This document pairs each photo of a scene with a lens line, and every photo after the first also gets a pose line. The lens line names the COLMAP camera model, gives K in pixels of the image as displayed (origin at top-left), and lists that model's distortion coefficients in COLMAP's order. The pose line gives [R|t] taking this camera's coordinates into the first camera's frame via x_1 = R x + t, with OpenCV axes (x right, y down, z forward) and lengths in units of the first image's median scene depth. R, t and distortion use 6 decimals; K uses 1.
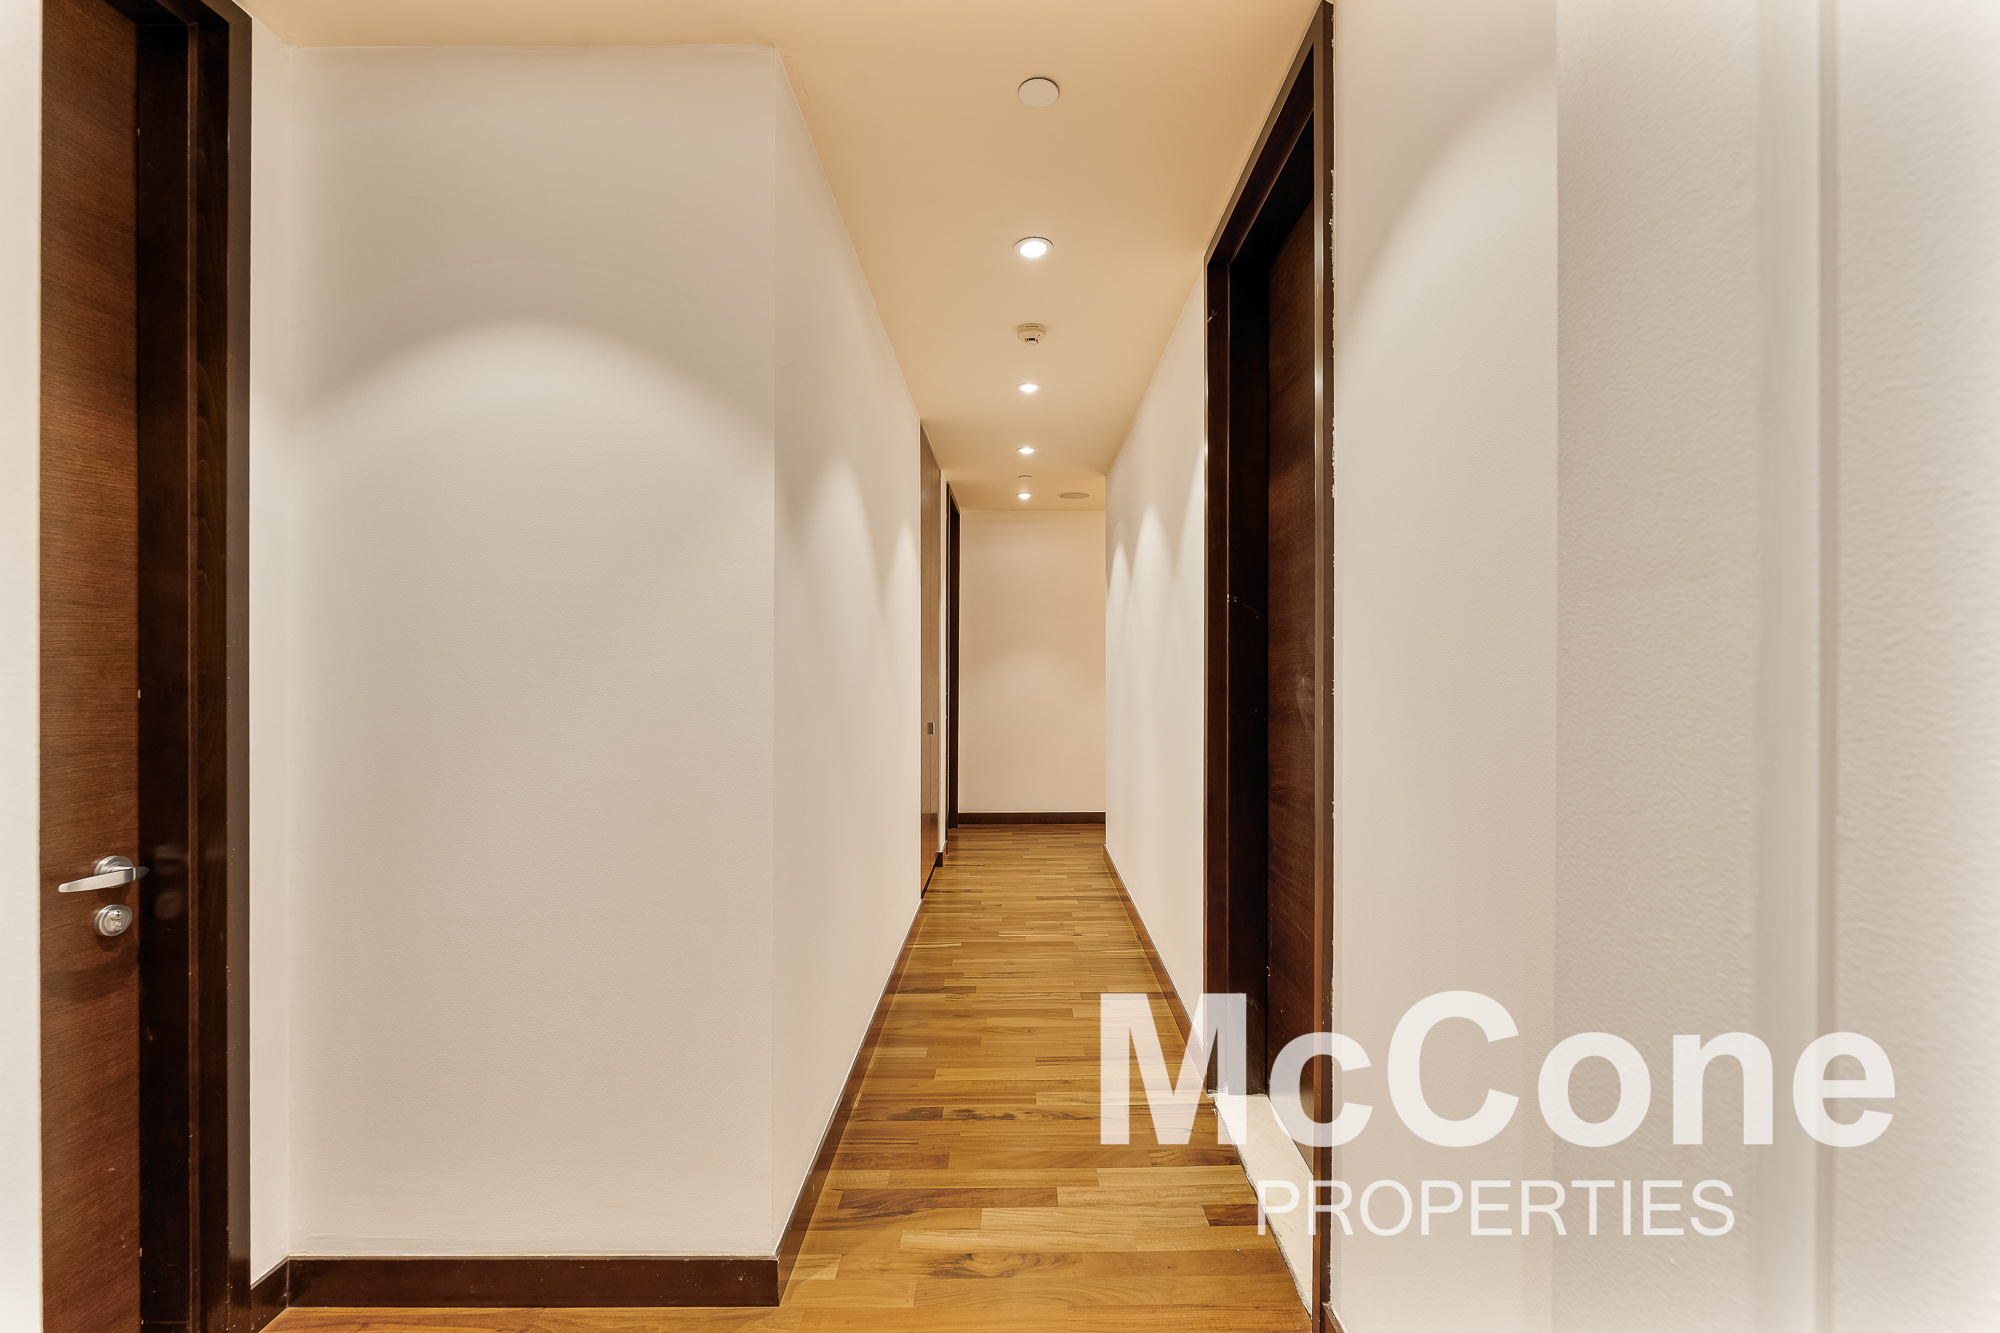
lens RADIAL K [[804.2, 0, 1007.8], [0, 804.2, 655.1], [0, 0, 1]] dist [0.001287, -0.000934]
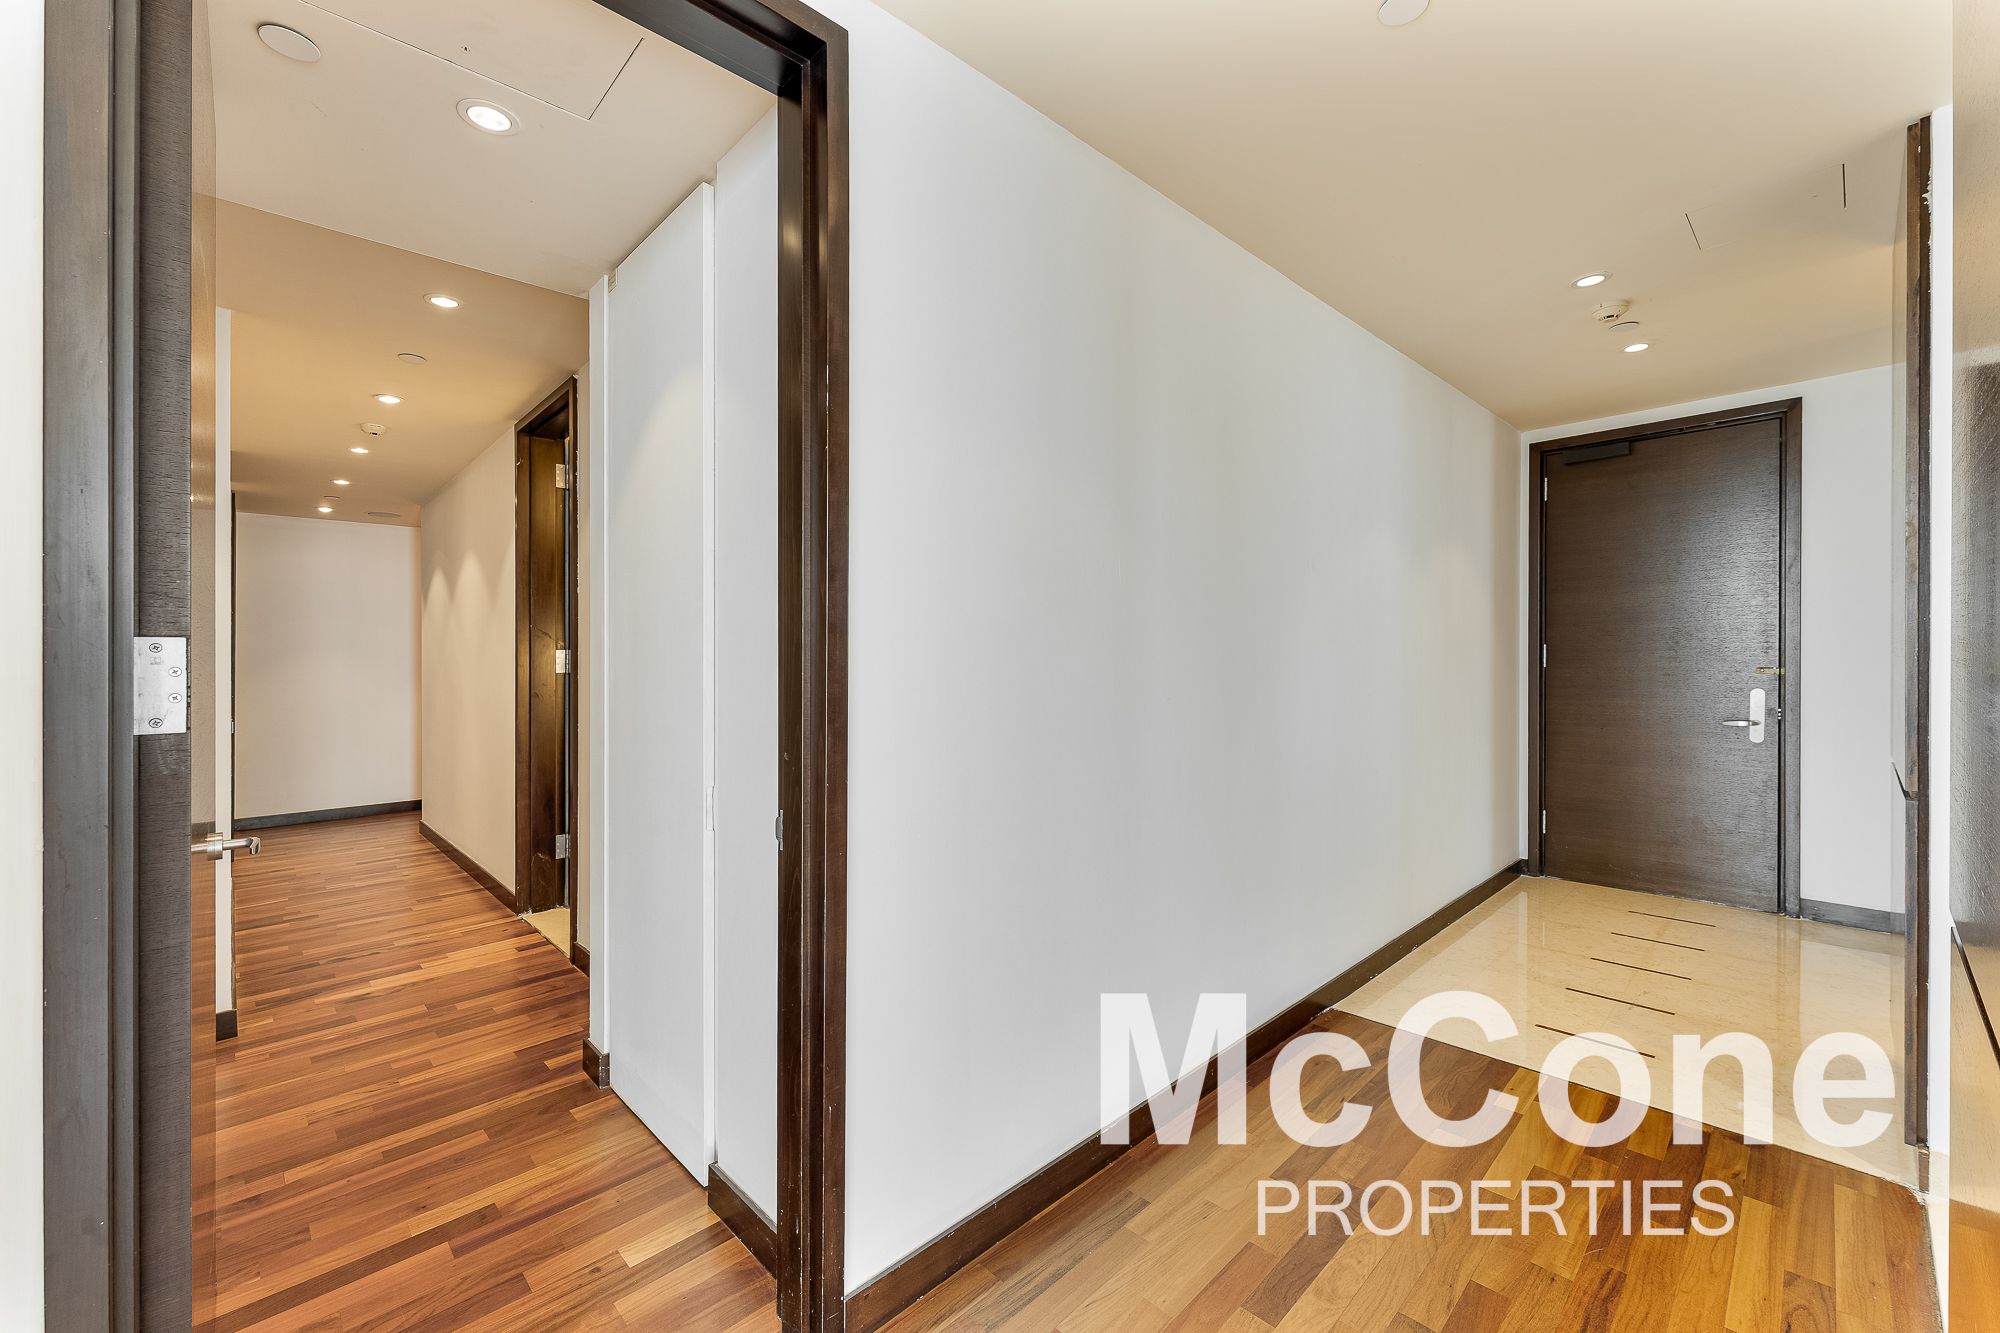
lens RADIAL K [[804.2, 0, 1000.2], [0, 804.2, 654.6], [0, 0, 1]] dist [0.001287, -0.000934]
pose [[0.709521, -0.004095, 0.704673, -0.235143], [0.006829, 0.999976, -0.001066, 0.004033], [-0.704651, 0.005569, 0.709532, -0.961850]]
